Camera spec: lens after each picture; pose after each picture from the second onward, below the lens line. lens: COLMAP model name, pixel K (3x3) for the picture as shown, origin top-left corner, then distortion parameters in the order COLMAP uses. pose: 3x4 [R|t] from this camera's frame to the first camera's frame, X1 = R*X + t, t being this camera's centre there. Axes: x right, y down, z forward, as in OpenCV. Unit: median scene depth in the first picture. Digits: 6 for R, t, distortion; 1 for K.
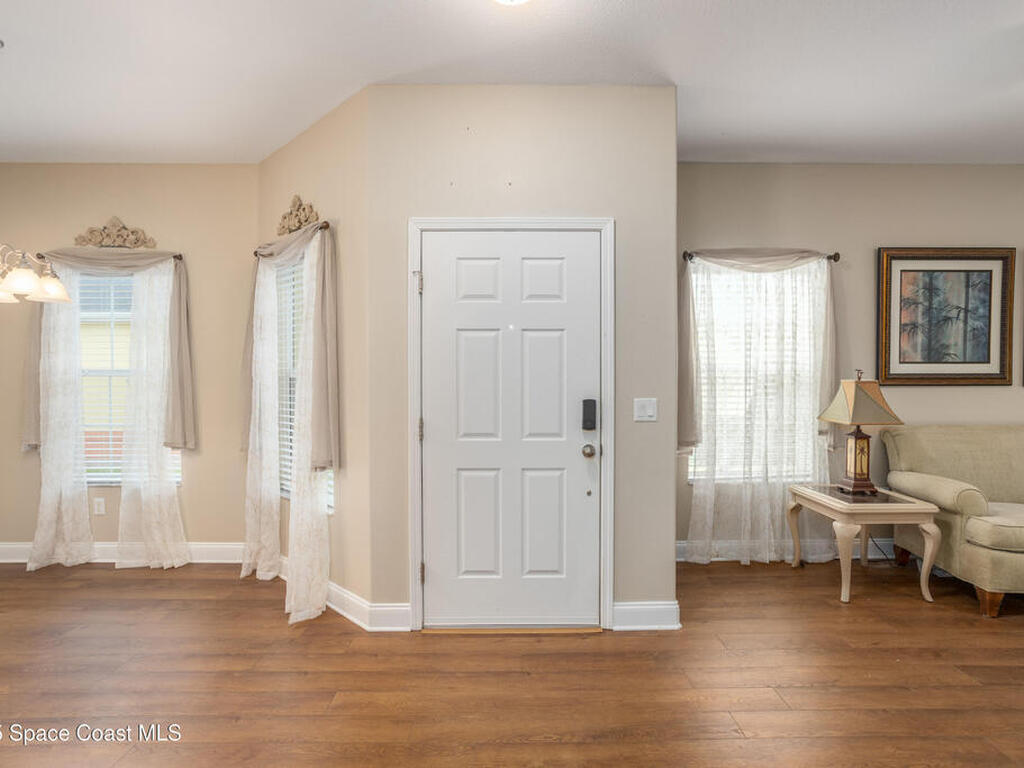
lens RADIAL K [[562.0, 0, 510.0], [0, 562.0, 383.3], [0, 0, 1]] dist [-0.053362, 0.036210]
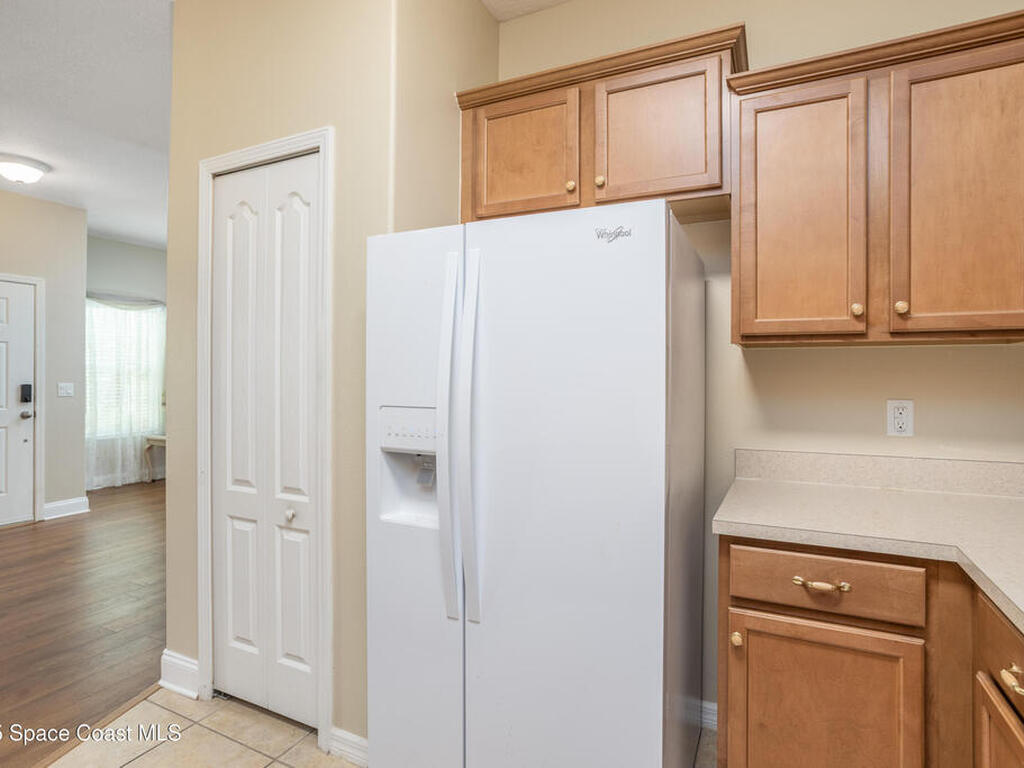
lens RADIAL K [[562.0, 0, 510.0], [0, 562.0, 383.3], [0, 0, 1]] dist [-0.053362, 0.036210]
pose [[0.458766, -0.008960, 0.888512, -0.503752], [0.006270, 0.999957, 0.006846, 0.017797], [-0.888535, 0.002431, 0.458802, -0.797763]]
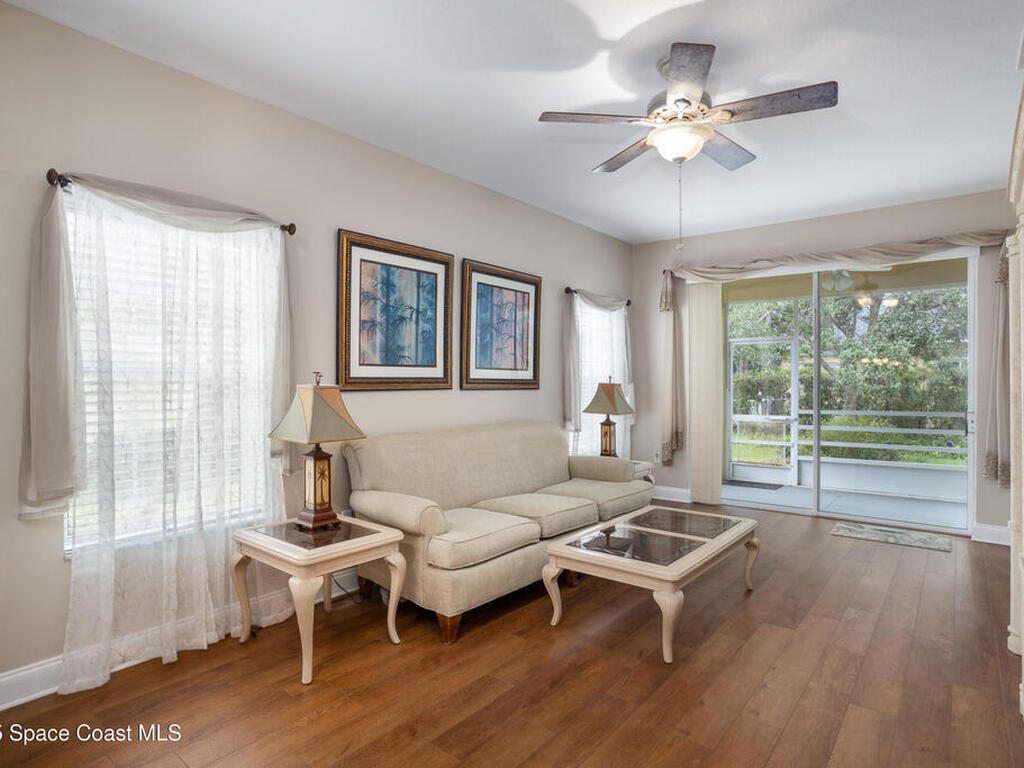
lens RADIAL K [[562.0, 0, 510.0], [0, 562.0, 383.3], [0, 0, 1]] dist [-0.053362, 0.036210]
pose [[0.628593, -0.005397, 0.777716, 0.168641], [0.012303, 0.999920, -0.003005, -0.002305], [-0.777637, 0.011457, 0.628609, 0.262435]]
